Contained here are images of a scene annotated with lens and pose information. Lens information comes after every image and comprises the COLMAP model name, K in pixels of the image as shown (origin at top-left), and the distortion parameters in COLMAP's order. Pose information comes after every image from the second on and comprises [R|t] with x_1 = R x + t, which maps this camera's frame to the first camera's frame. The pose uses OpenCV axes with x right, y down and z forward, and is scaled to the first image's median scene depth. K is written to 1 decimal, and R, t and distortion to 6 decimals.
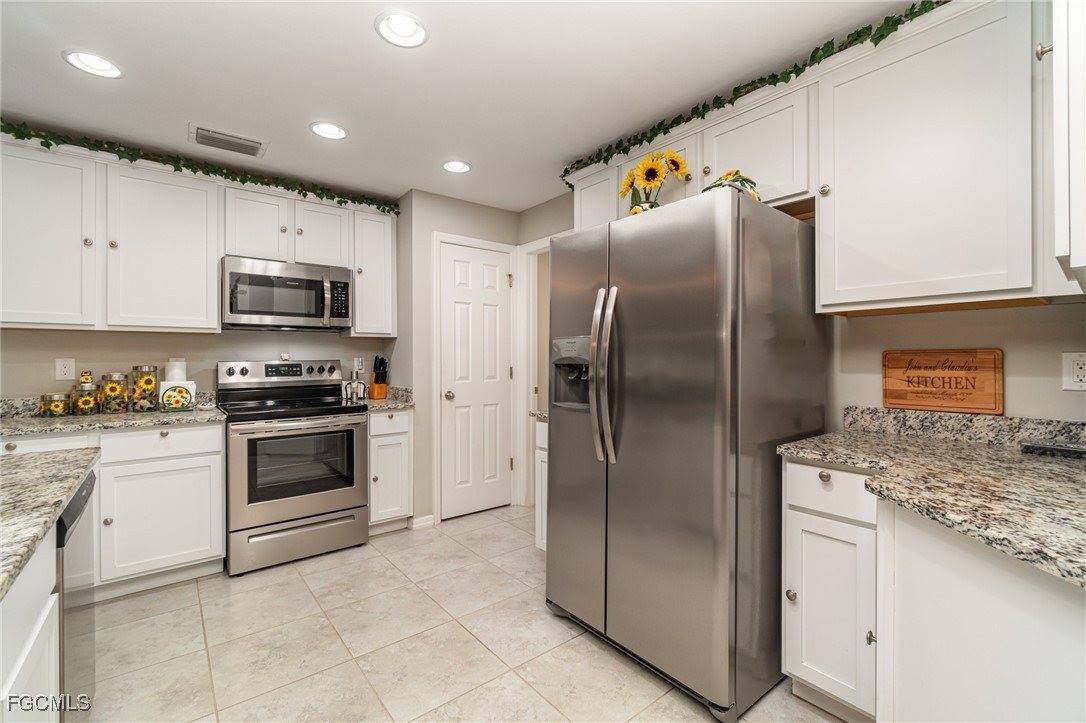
lens RADIAL K [[470.7, 0, 540.1], [0, 470.7, 356.3], [0, 0, 1]] dist [-0.001937, 0.001451]
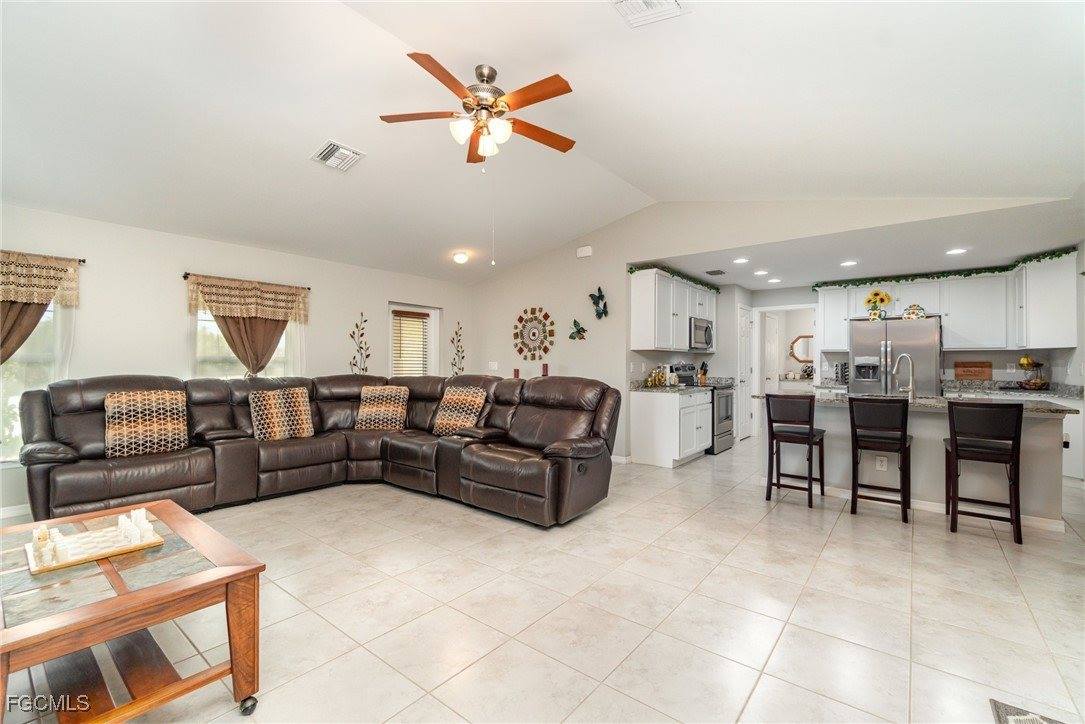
lens RADIAL K [[470.3, 0, 541.1], [0, 470.3, 360.4], [0, 0, 1]] dist [-0.001937, 0.001451]
pose [[0.974961, 0.006642, 0.222276, -2.045188], [-0.006271, 0.999978, -0.002376, 0.002098], [-0.222287, 0.000922, 0.974981, -1.125539]]
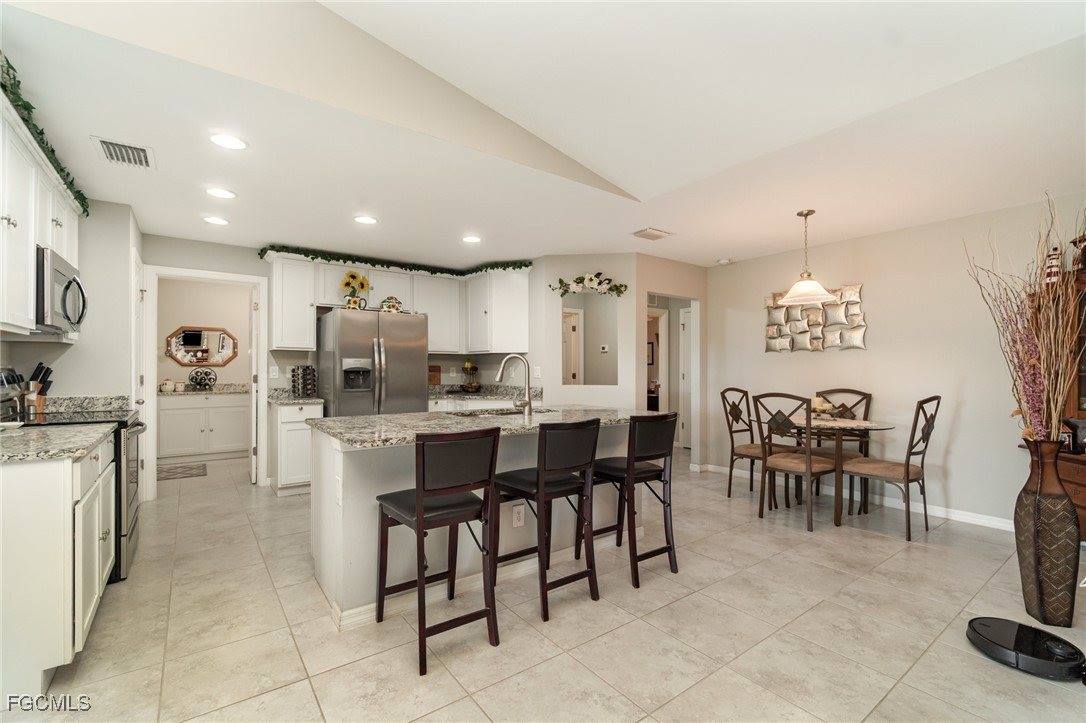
lens RADIAL K [[470.7, 0, 543.2], [0, 470.7, 368.9], [0, 0, 1]] dist [-0.001937, 0.001451]
pose [[0.031620, 0.003627, 0.999493, -1.640952], [-0.005614, 0.999978, -0.003451, 0.009573], [-0.999484, -0.005502, 0.031640, 0.061924]]
